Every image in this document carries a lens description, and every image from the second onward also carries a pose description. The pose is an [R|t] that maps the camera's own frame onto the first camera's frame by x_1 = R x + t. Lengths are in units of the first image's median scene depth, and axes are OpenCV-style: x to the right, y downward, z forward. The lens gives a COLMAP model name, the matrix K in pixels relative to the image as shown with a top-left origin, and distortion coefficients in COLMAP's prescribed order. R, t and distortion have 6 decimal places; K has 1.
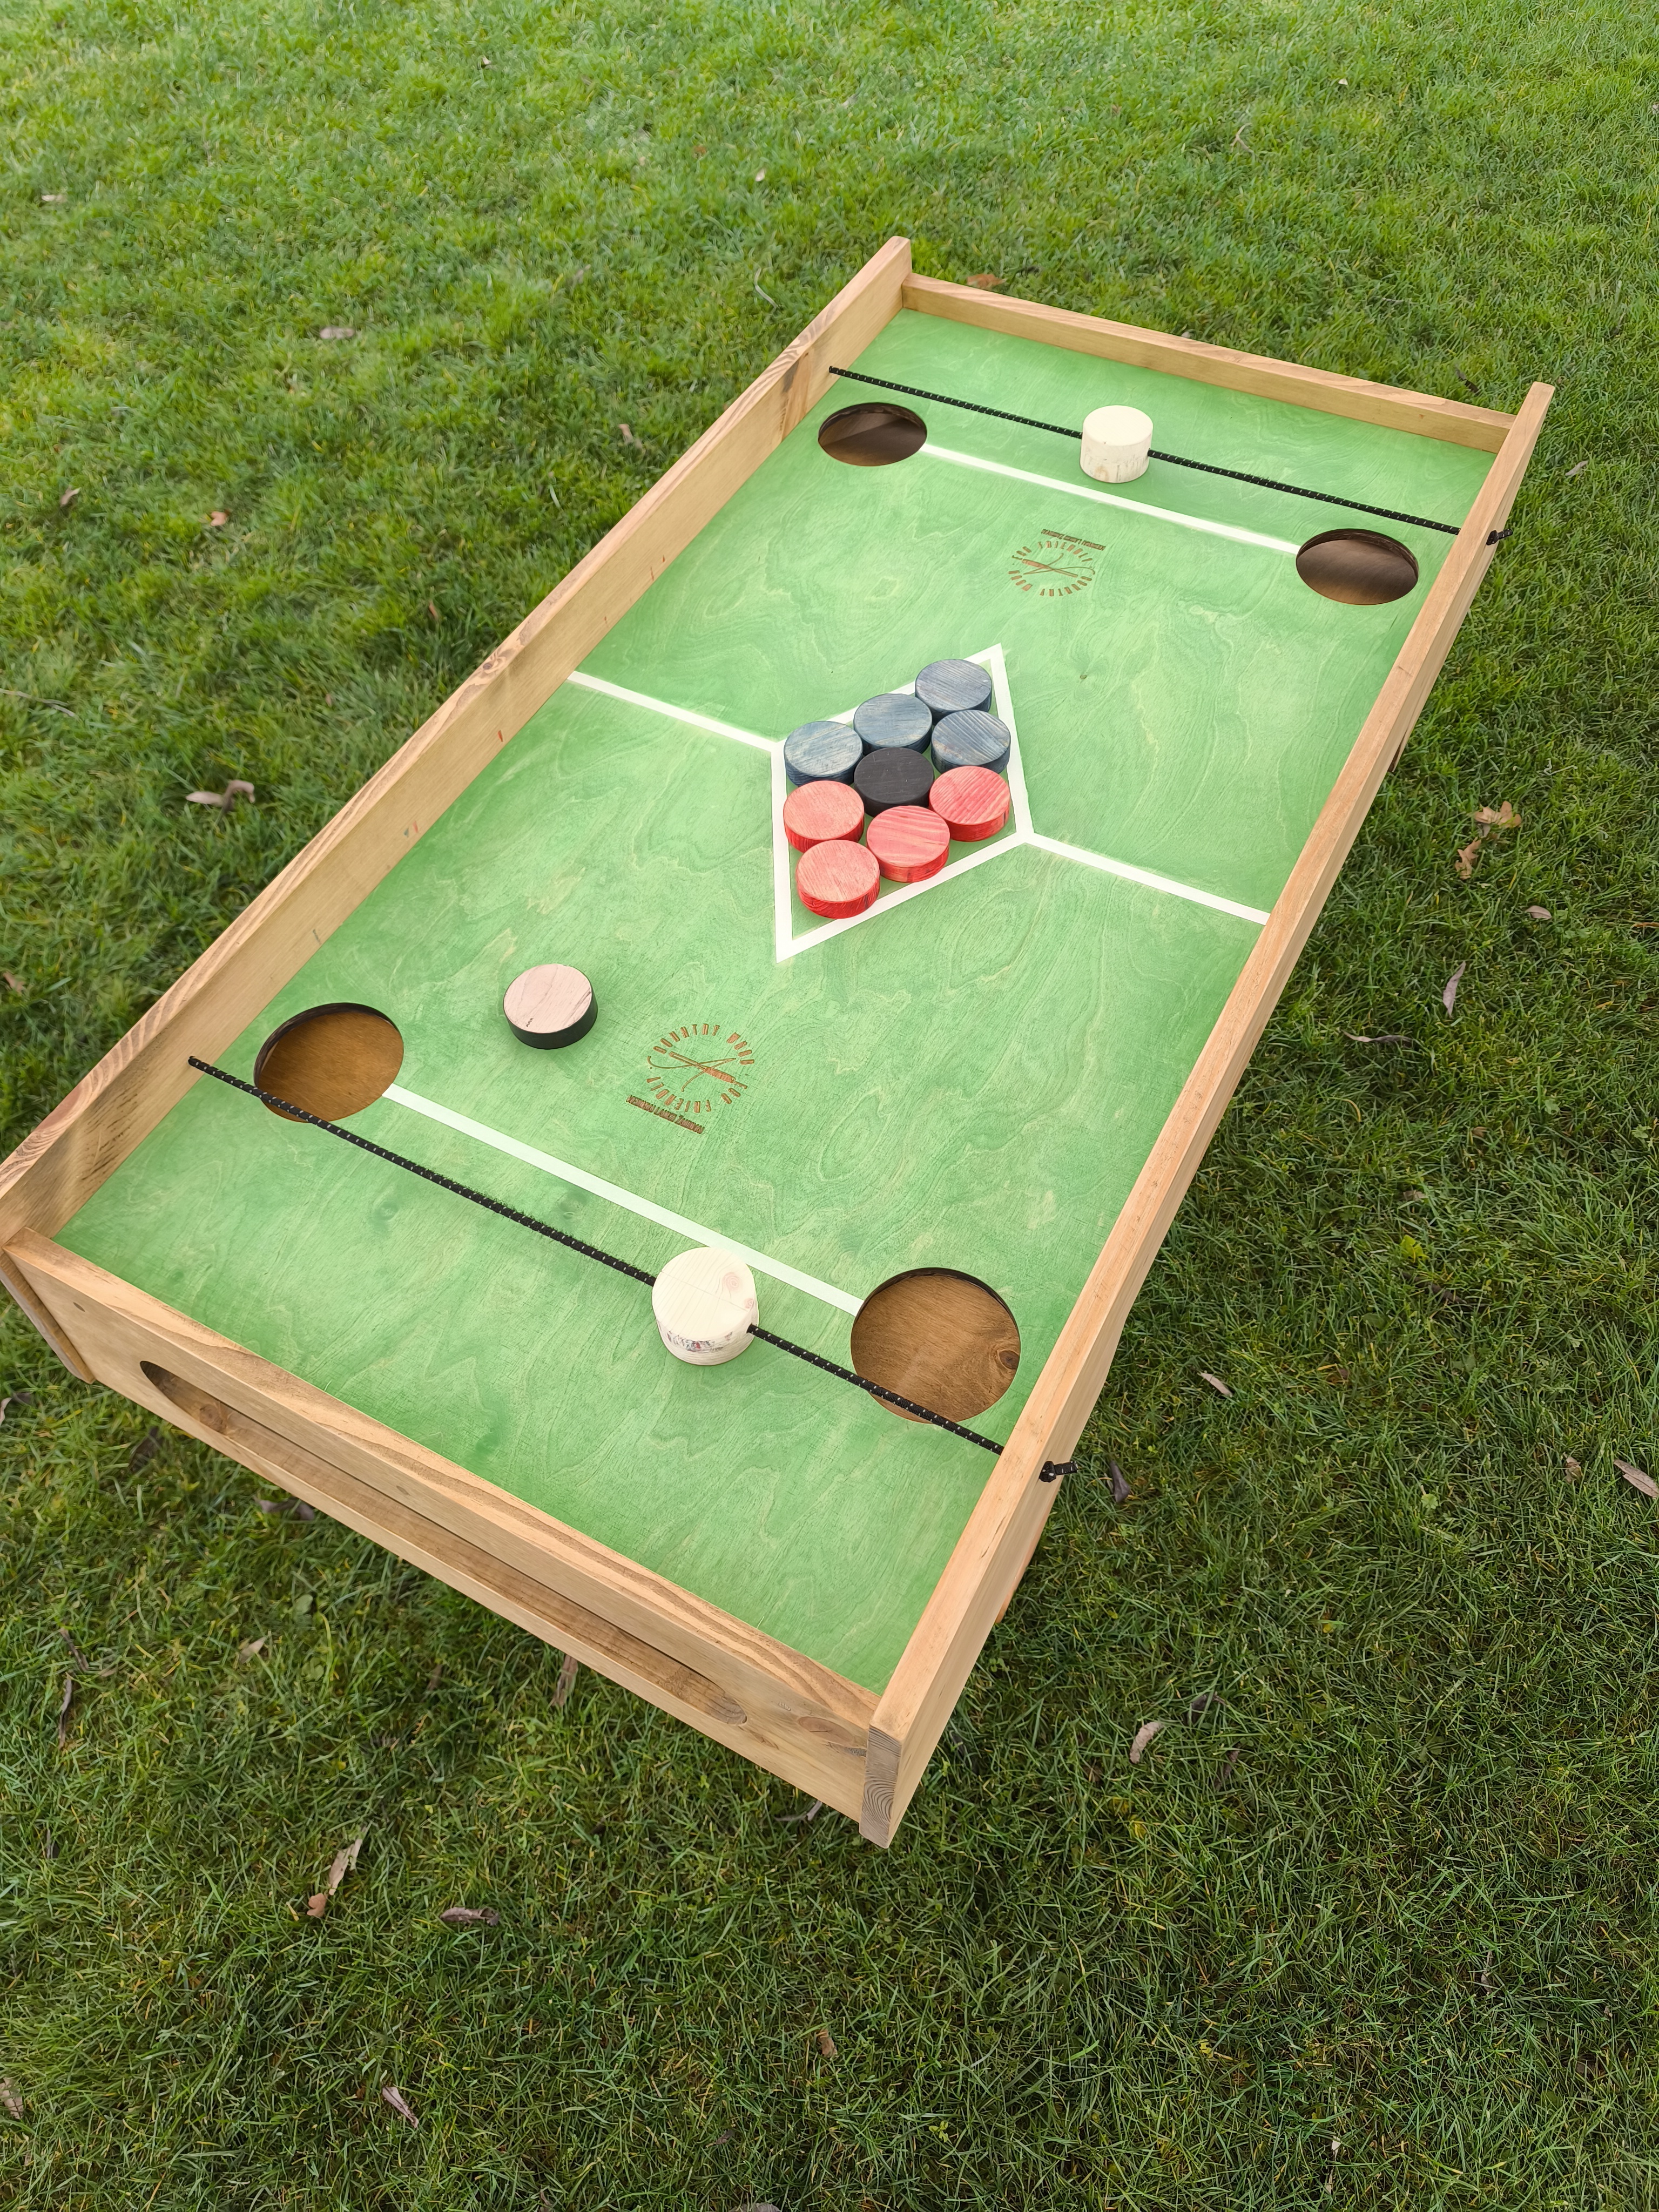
lens RADIAL K [[1498.3, 0, 840.7], [0, 1498.3, 1107.0], [0, 0, 1]] dist [0.036499, 0.000762]
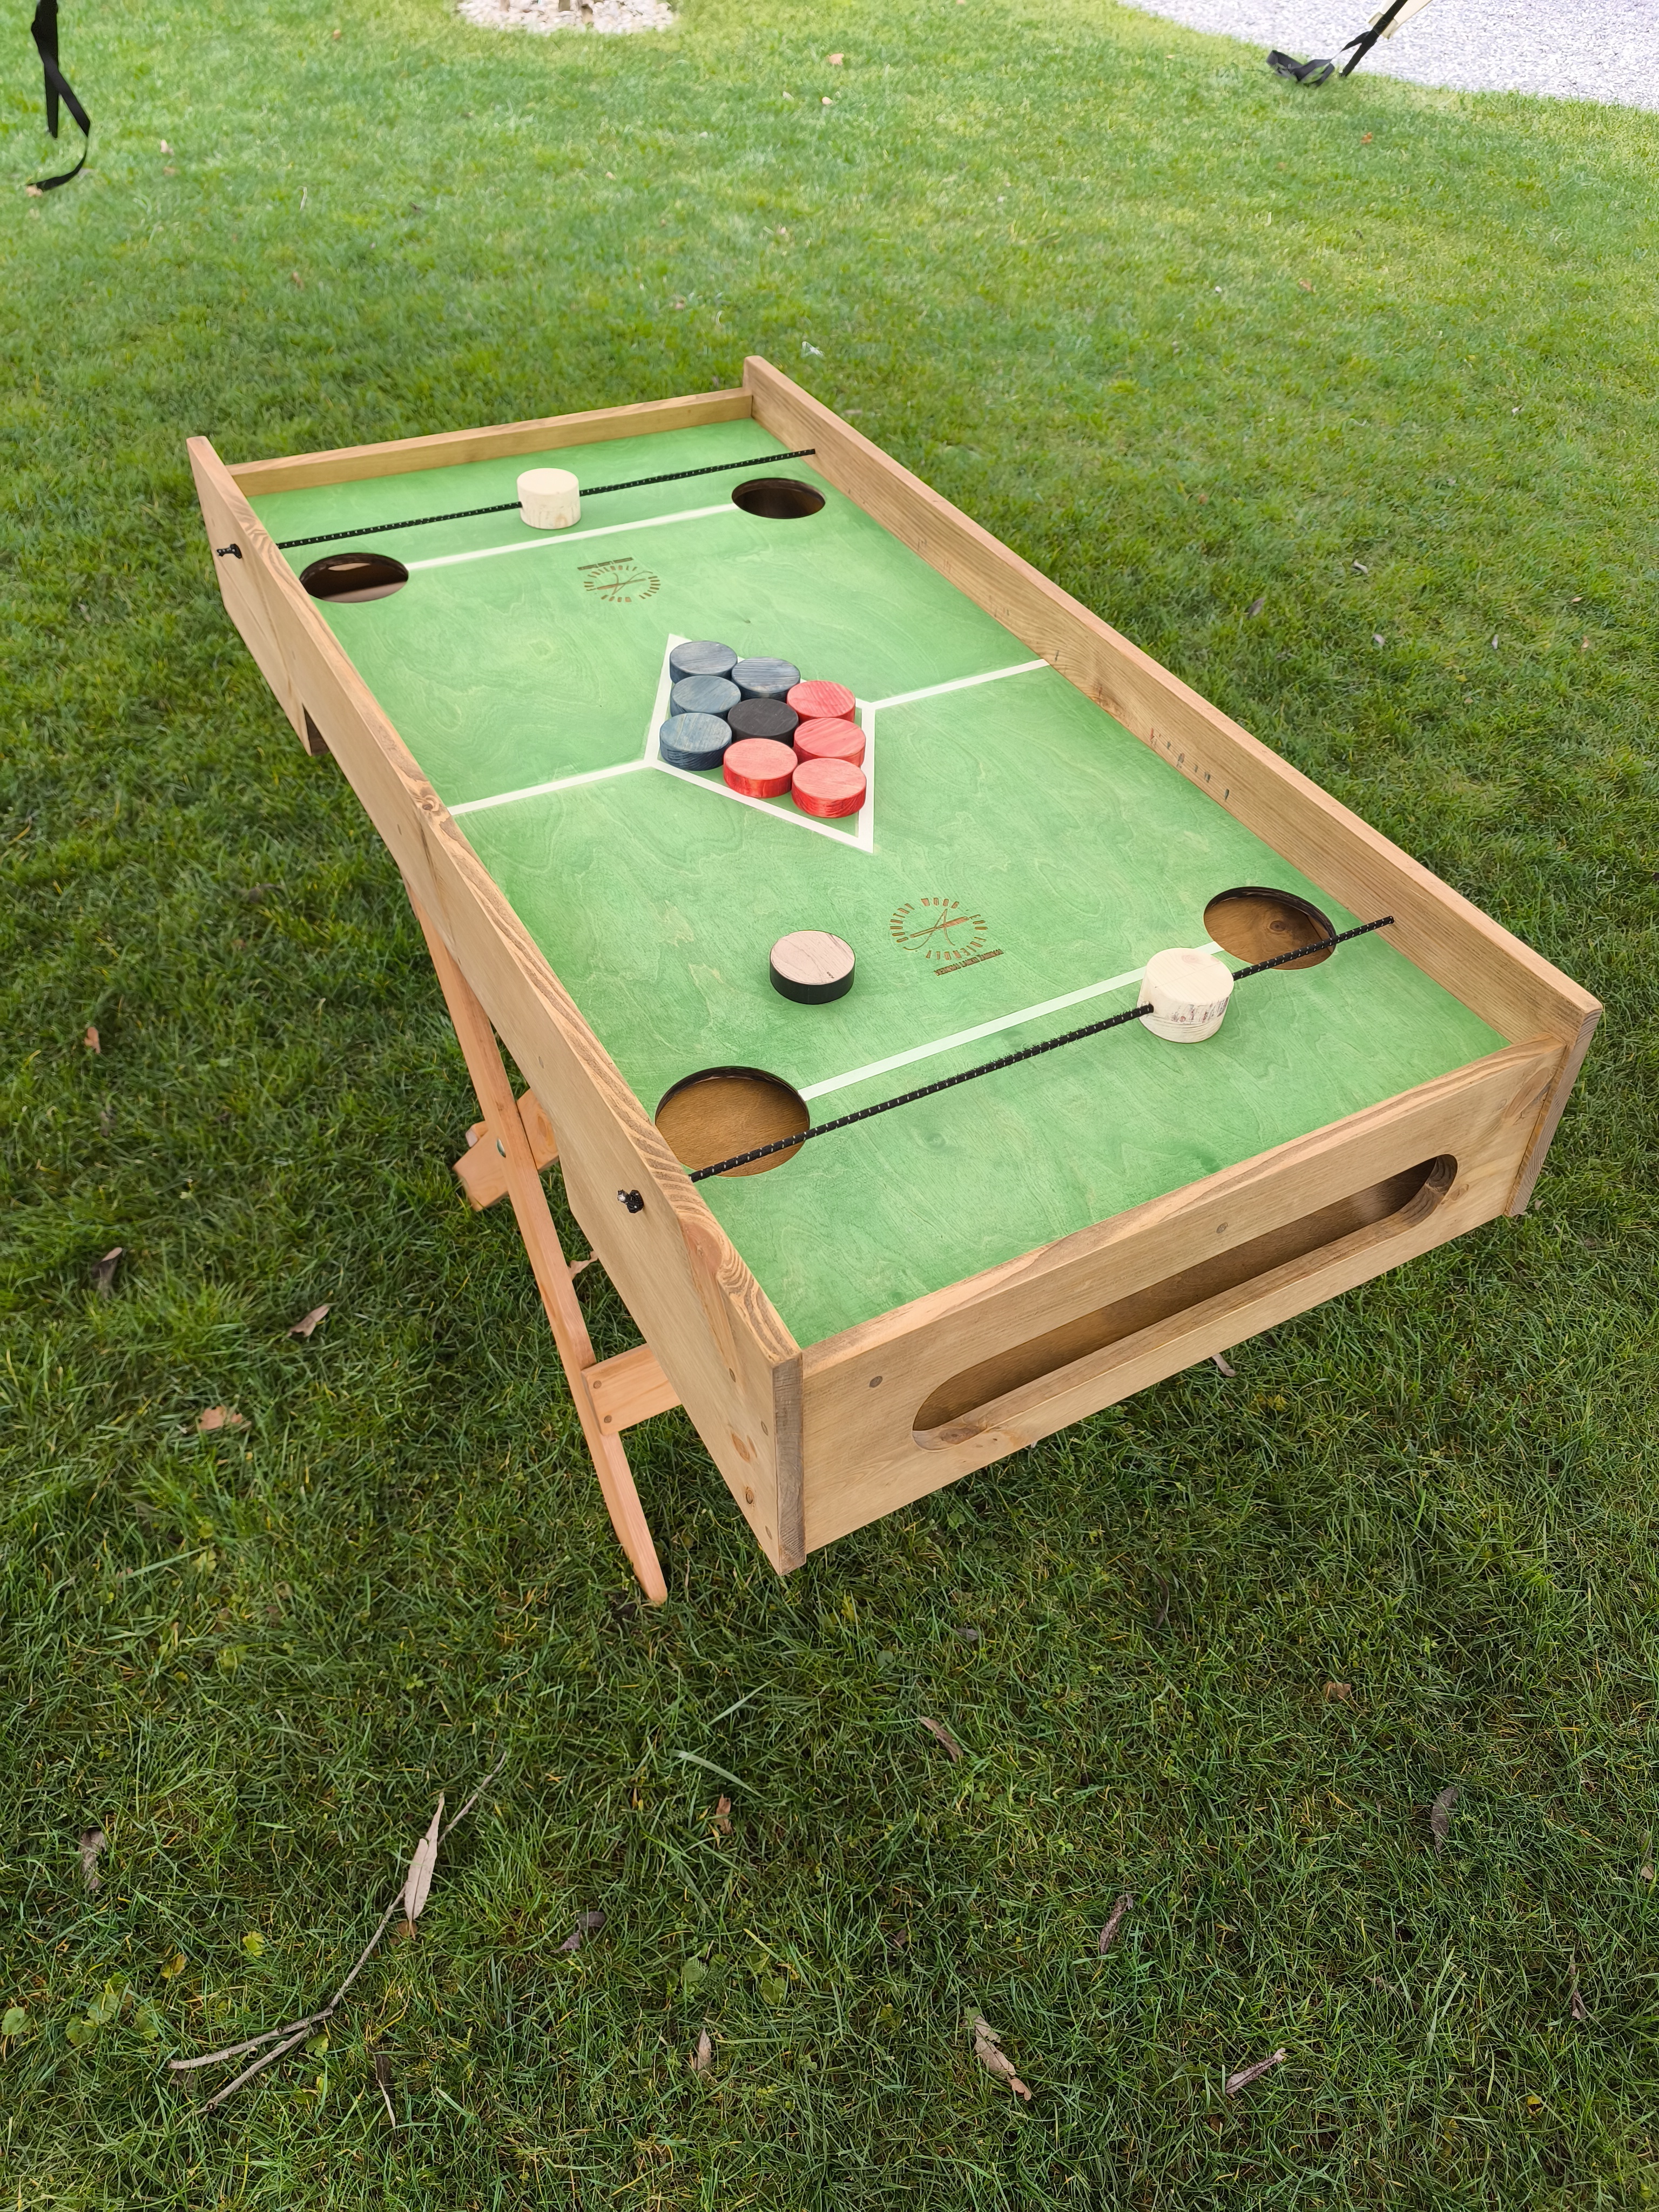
lens RADIAL K [[1498.3, 0, 831.8], [0, 1498.3, 1106.3], [0, 0, 1]] dist [0.036499, 0.000762]
pose [[0.536660, -0.557494, 0.633401, -0.798207], [0.658725, 0.745920, 0.098414, -0.078053], [-0.527331, 0.364422, 0.767540, 0.206149]]
